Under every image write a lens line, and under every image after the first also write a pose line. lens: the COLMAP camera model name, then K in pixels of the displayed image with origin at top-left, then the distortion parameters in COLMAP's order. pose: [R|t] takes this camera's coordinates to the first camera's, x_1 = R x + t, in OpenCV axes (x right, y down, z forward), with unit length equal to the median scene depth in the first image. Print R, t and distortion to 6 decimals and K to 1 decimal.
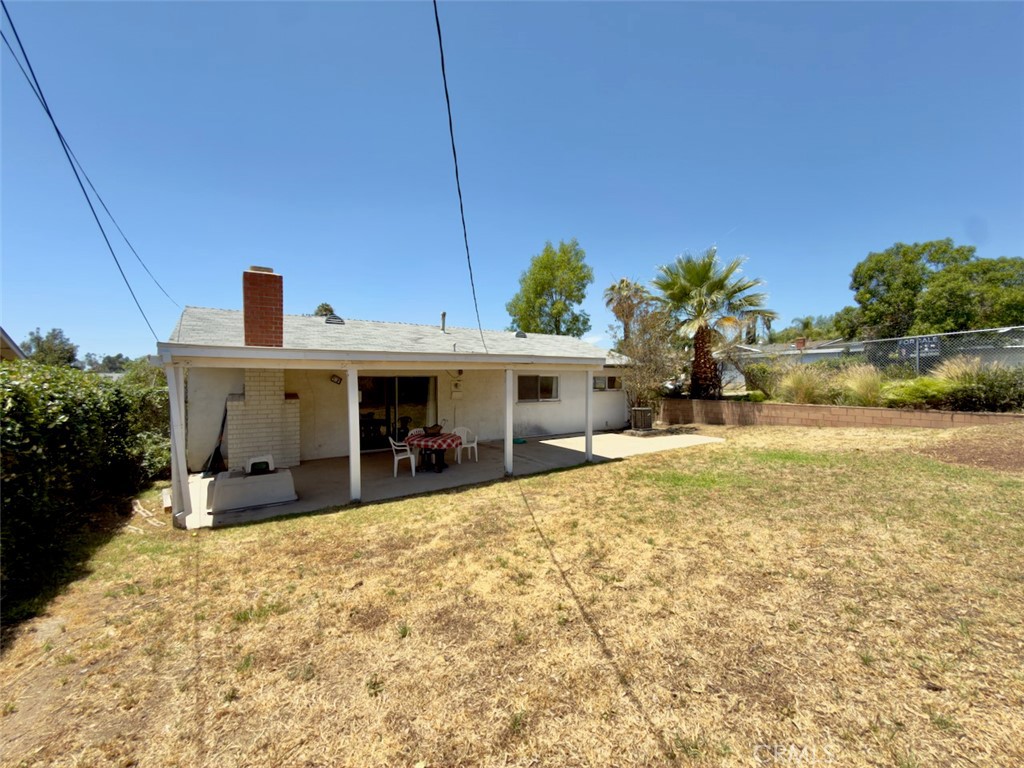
lens RADIAL K [[408.8, 0, 519.3], [0, 408.8, 380.8], [0, 0, 1]] dist [-0.001161, 0.000045]
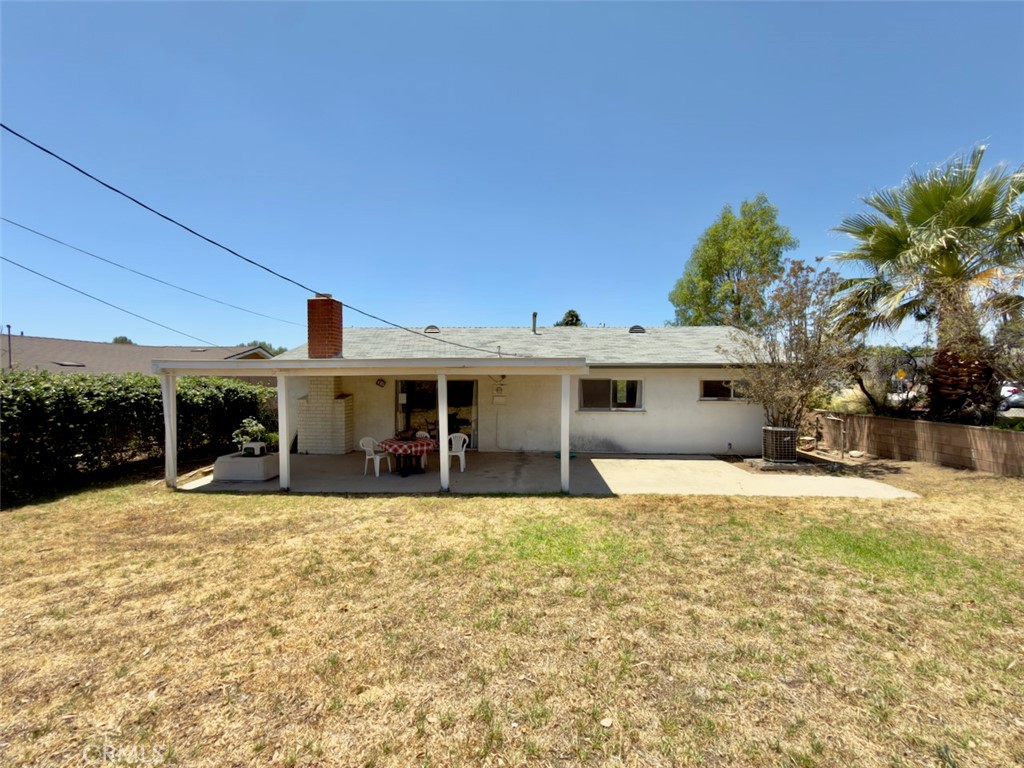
lens RADIAL K [[408.8, 0, 510.8], [0, 408.8, 389.5], [0, 0, 1]] dist [-0.001161, 0.000045]
pose [[0.796601, 0.018795, -0.604213, 0.593171], [-0.006451, 0.999724, 0.022592, -0.015528], [0.604471, -0.014098, 0.796502, 0.339875]]
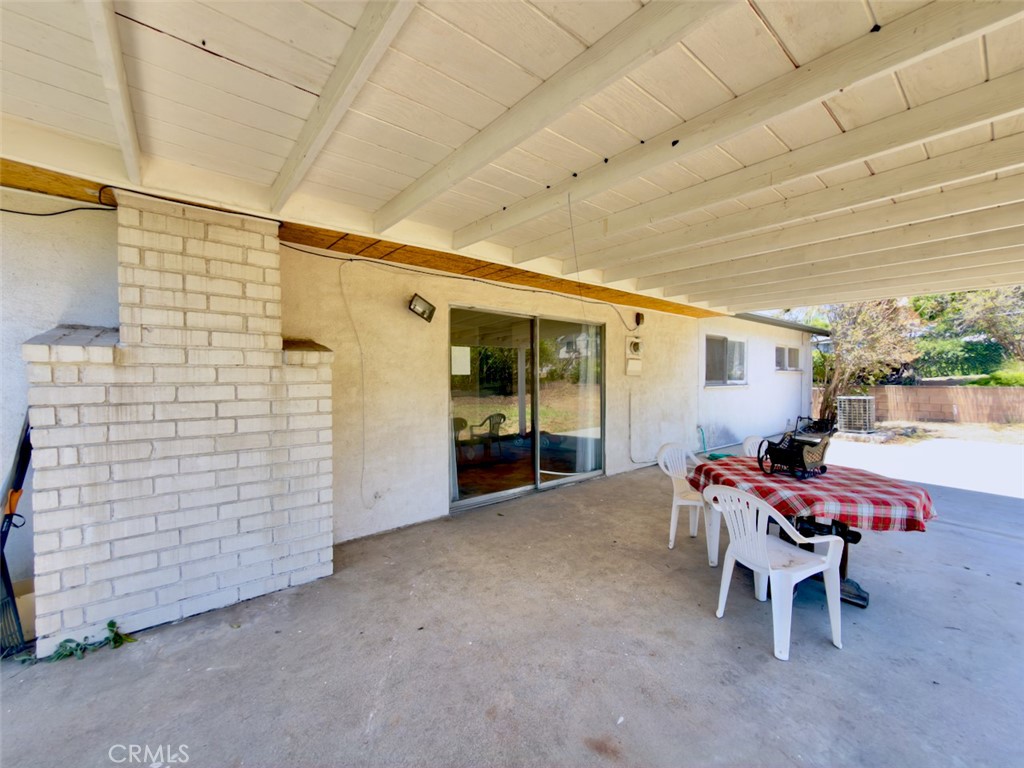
lens RADIAL K [[408.8, 0, 519.7], [0, 408.8, 381.6], [0, 0, 1]] dist [-0.001161, 0.000045]
pose [[0.997299, -0.001447, 0.073435, -0.430819], [0.000951, 0.999976, 0.006792, 0.064952], [-0.073443, -0.006704, 0.997277, 0.705456]]
